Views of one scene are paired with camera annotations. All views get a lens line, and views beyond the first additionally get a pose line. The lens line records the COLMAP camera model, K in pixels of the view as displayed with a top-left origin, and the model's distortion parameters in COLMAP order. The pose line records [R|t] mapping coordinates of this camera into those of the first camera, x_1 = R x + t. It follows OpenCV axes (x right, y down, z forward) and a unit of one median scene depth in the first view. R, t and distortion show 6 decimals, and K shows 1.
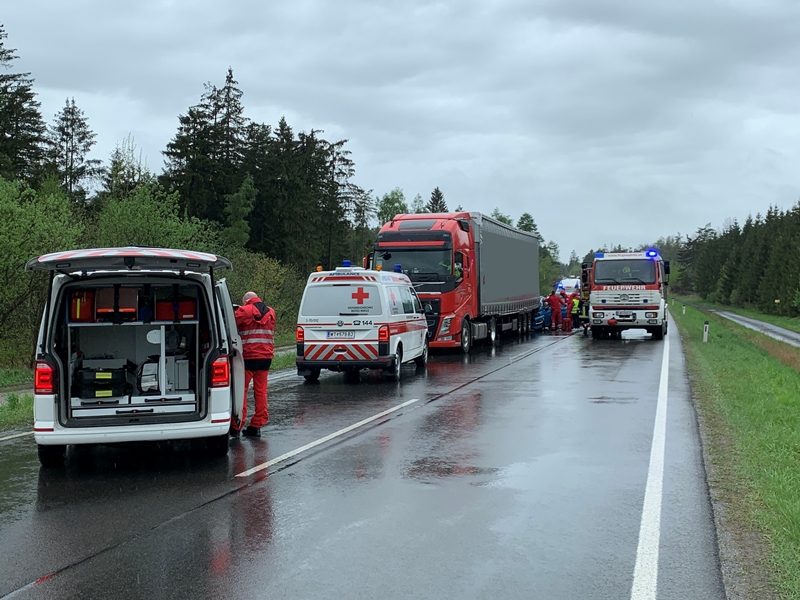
lens RADIAL K [[924.4, 0, 400.0], [0, 924.4, 300.0], [0, 0, 1]] dist [0.108697, -0.015608]
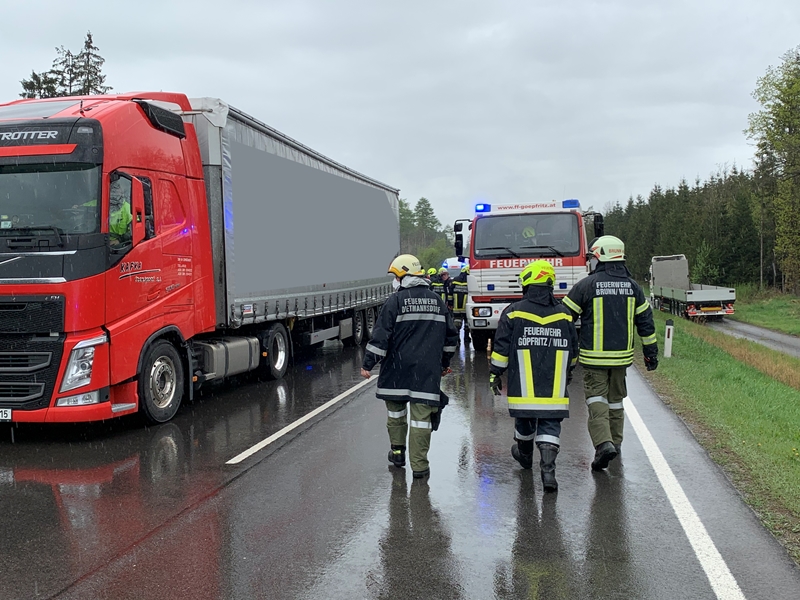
lens RADIAL K [[812.8, 0, 400.0], [0, 812.8, 300.0], [0, 0, 1]] dist [0.053526, -0.010990]
pose [[0.995216, -0.019319, 0.095771, 0.114723], [0.017148, 0.999578, 0.023440, -0.003568], [-0.096183, -0.021685, 0.995127, 0.503802]]
